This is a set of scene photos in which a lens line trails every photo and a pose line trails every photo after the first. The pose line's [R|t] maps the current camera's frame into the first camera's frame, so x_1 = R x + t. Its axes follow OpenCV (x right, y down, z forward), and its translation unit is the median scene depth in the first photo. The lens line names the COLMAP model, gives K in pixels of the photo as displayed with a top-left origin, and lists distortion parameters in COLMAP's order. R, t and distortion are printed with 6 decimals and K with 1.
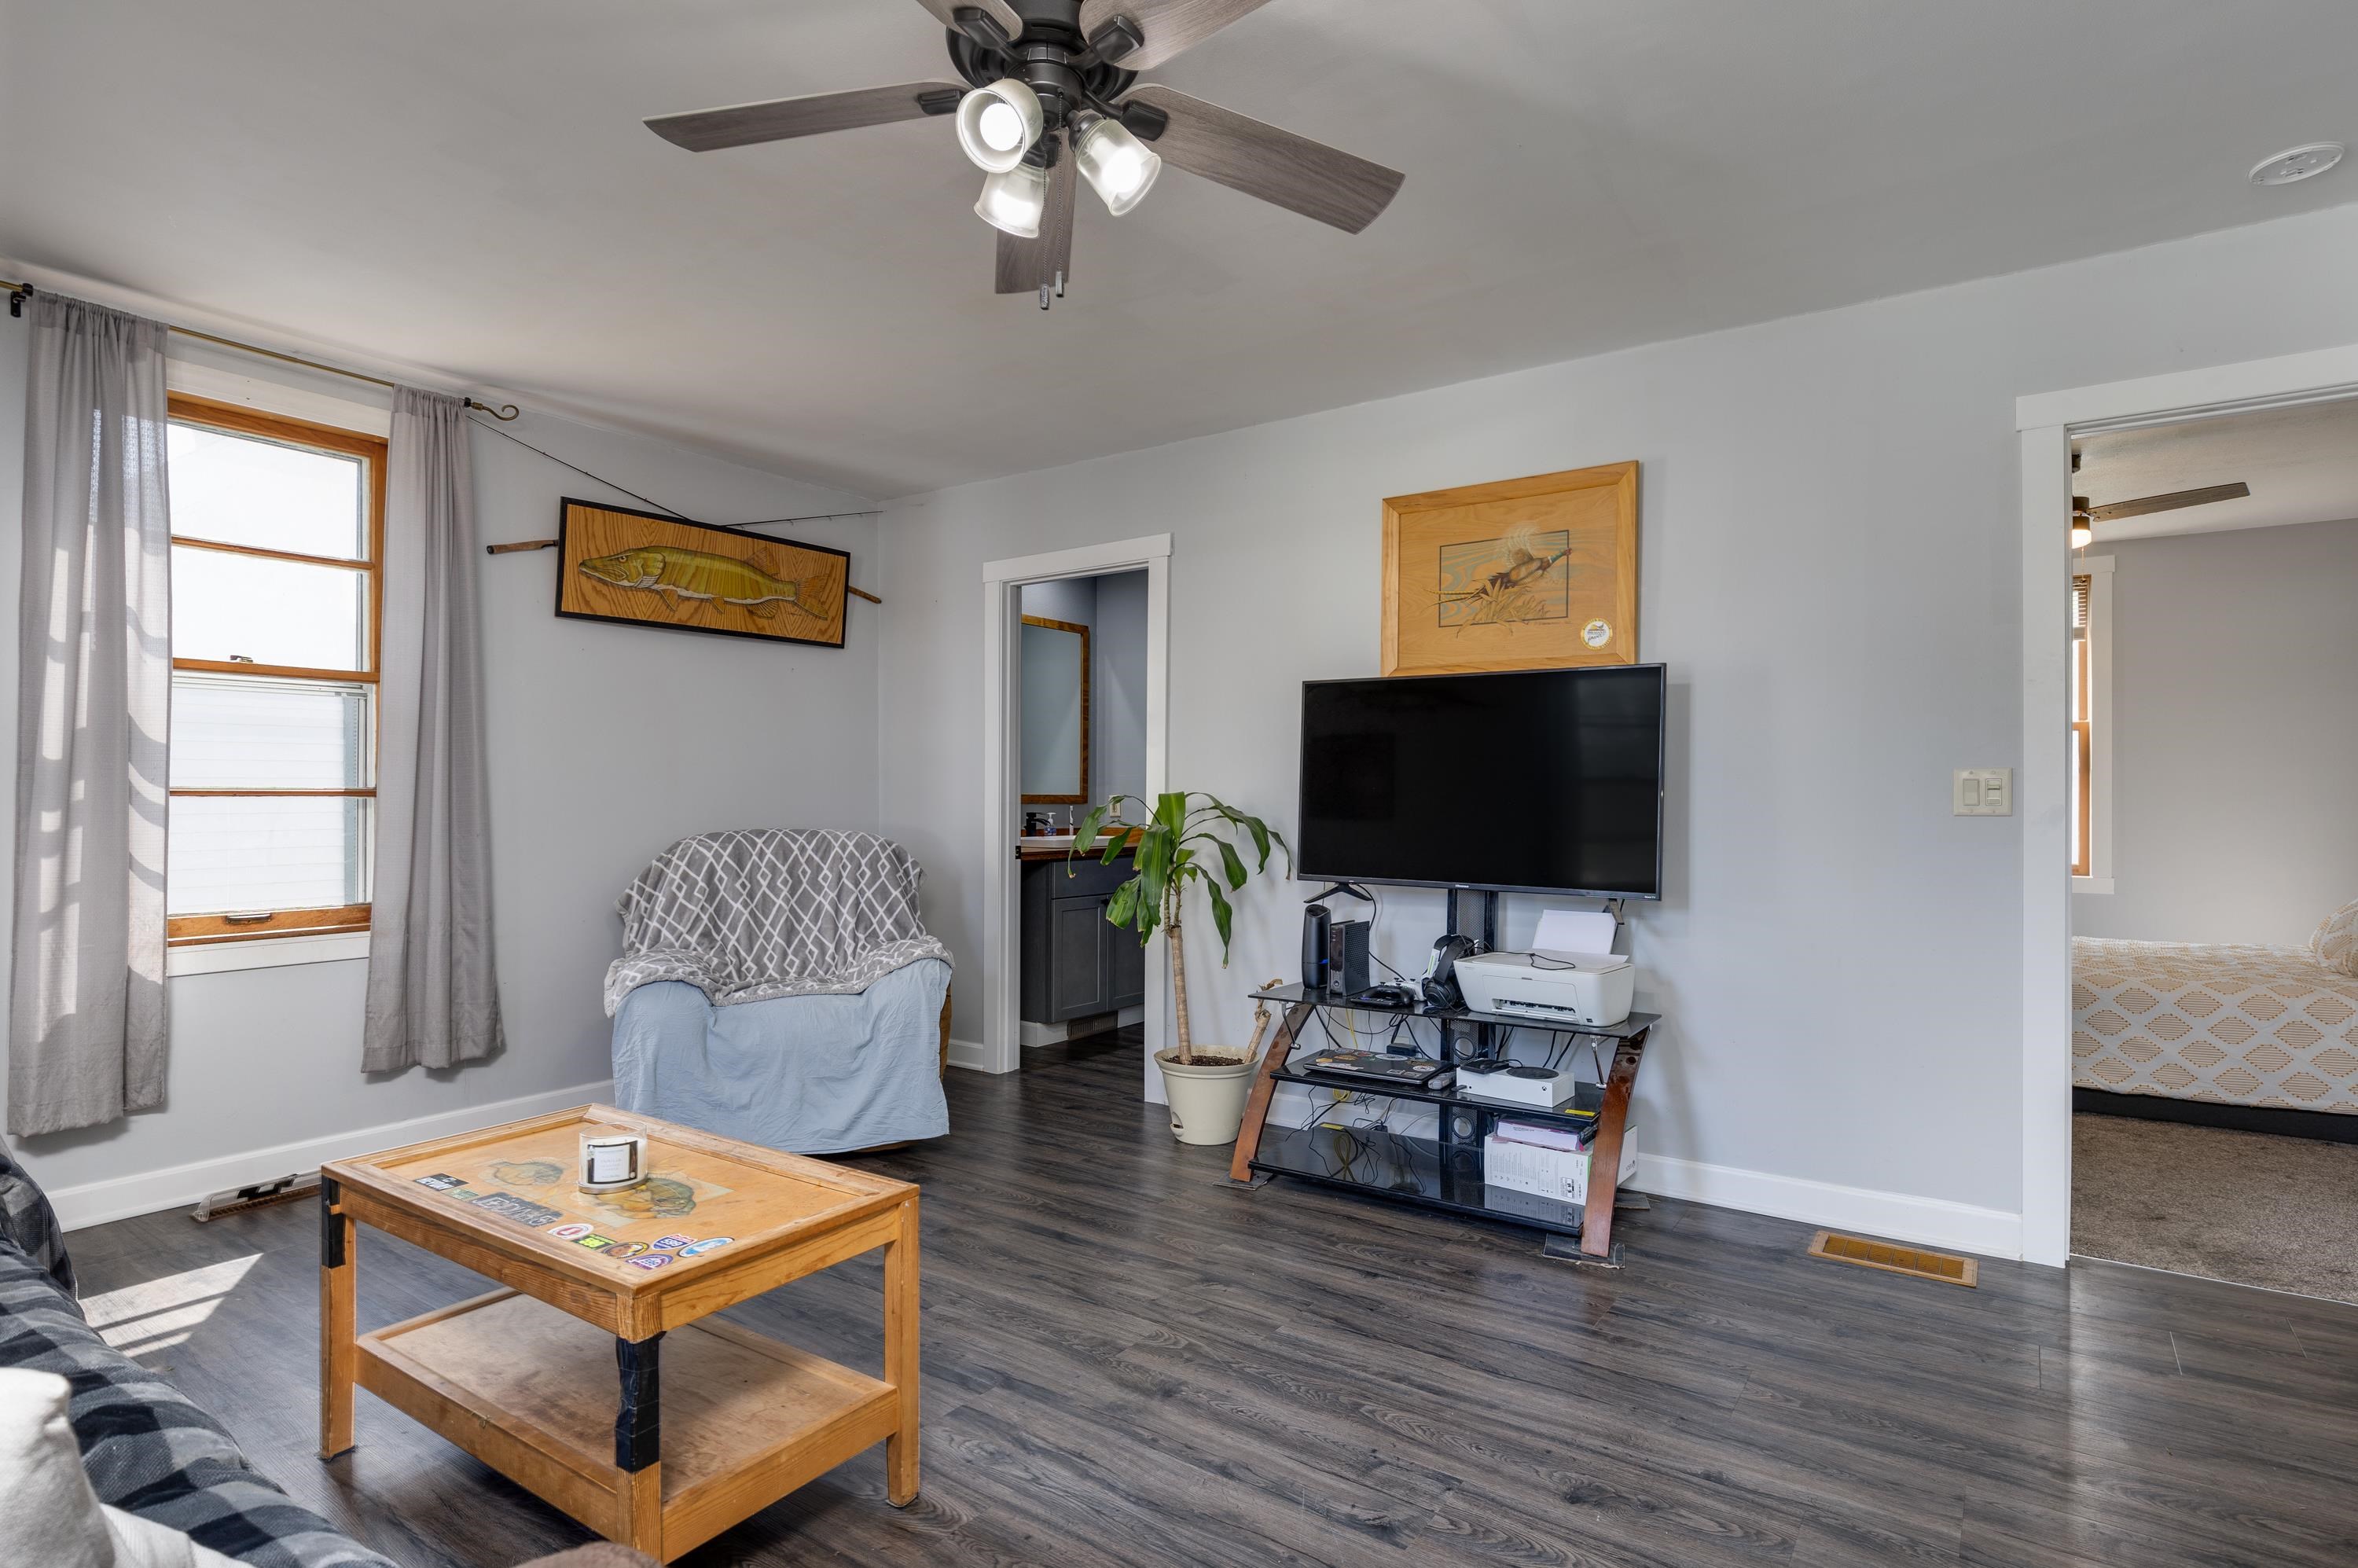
lens RADIAL K [[1181.7, 0, 1193.0], [0, 1181.7, 796.0], [0, 0, 1]] dist [0.001348, -0.000624]
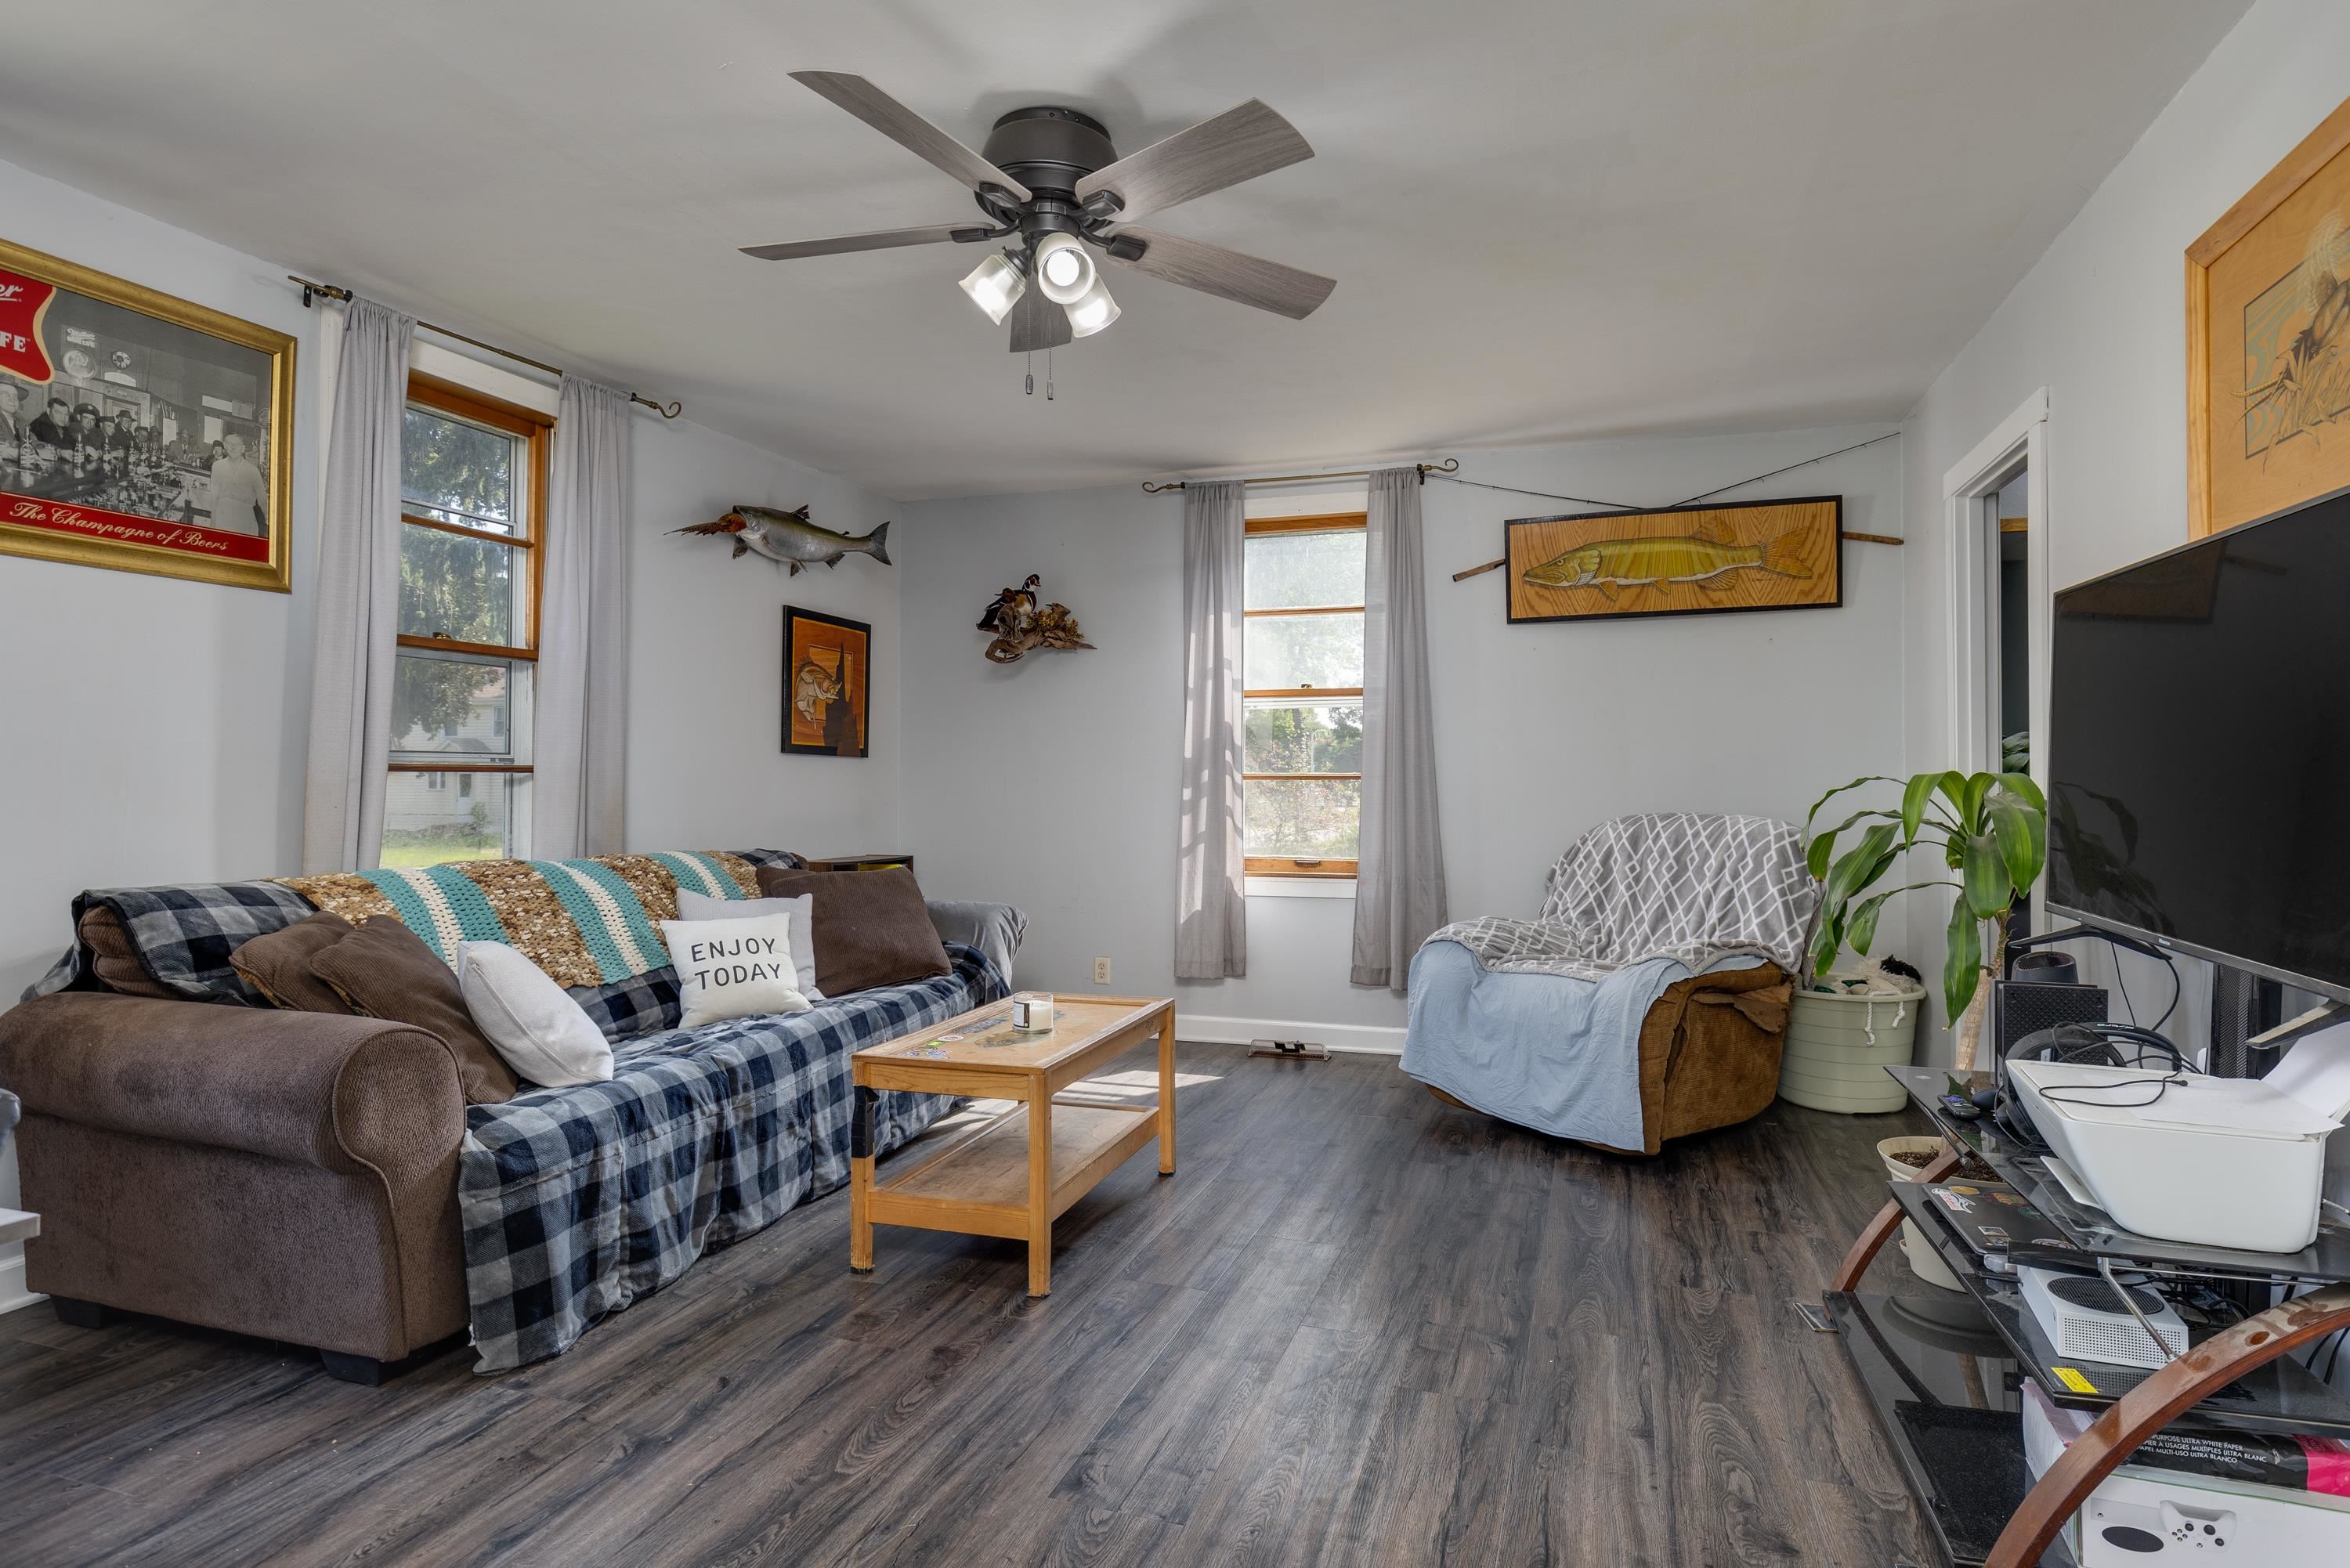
lens RADIAL K [[1281.2, 0, 1193.1], [0, 1281.2, 768.6], [0, 0, 1]] dist [0.000071, 0.000894]
pose [[0.282694, -0.008833, -0.959170, 0.657275], [0.000837, 0.999959, -0.008962, 0.000810], [0.959210, 0.001731, 0.282690, 0.400942]]
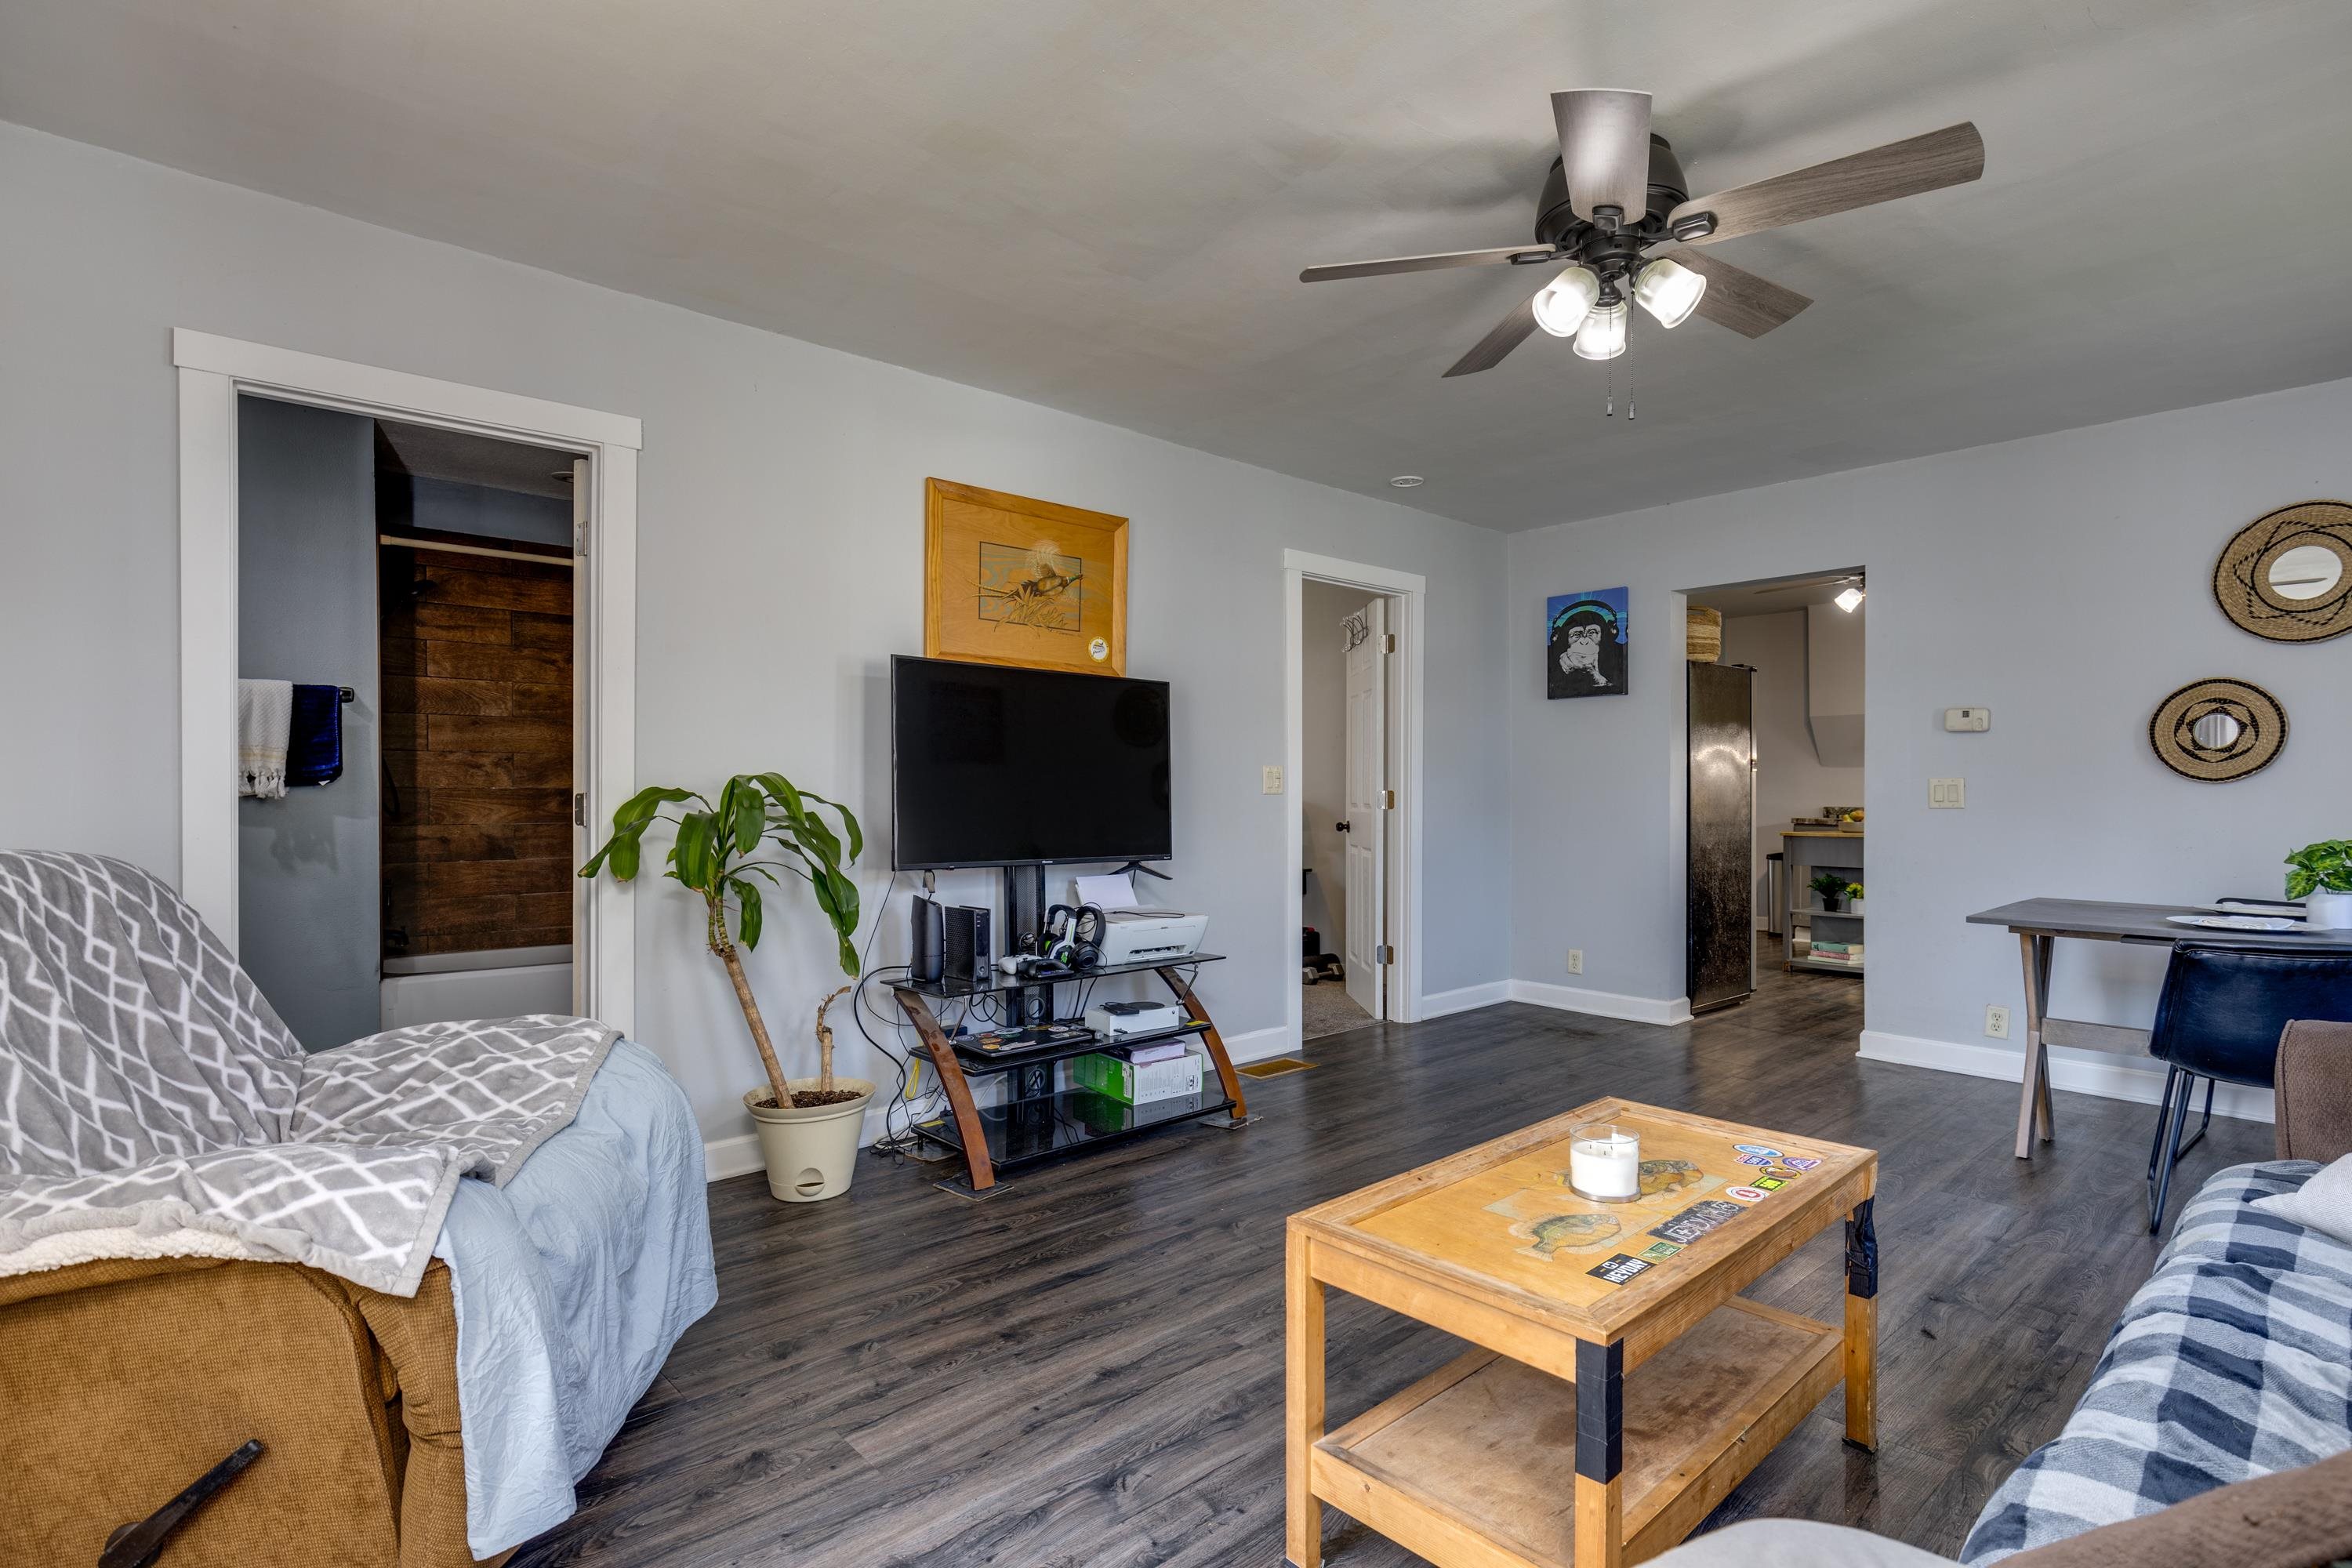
lens RADIAL K [[1178.7, 0, 1190.0], [0, 1178.7, 795.9], [0, 0, 1]] dist [0.001348, -0.000624]
pose [[0.220461, -0.007397, 0.975368, -0.809502], [-0.002903, 0.999962, 0.008239, 0.005195], [-0.975392, -0.004648, 0.220431, 0.615685]]
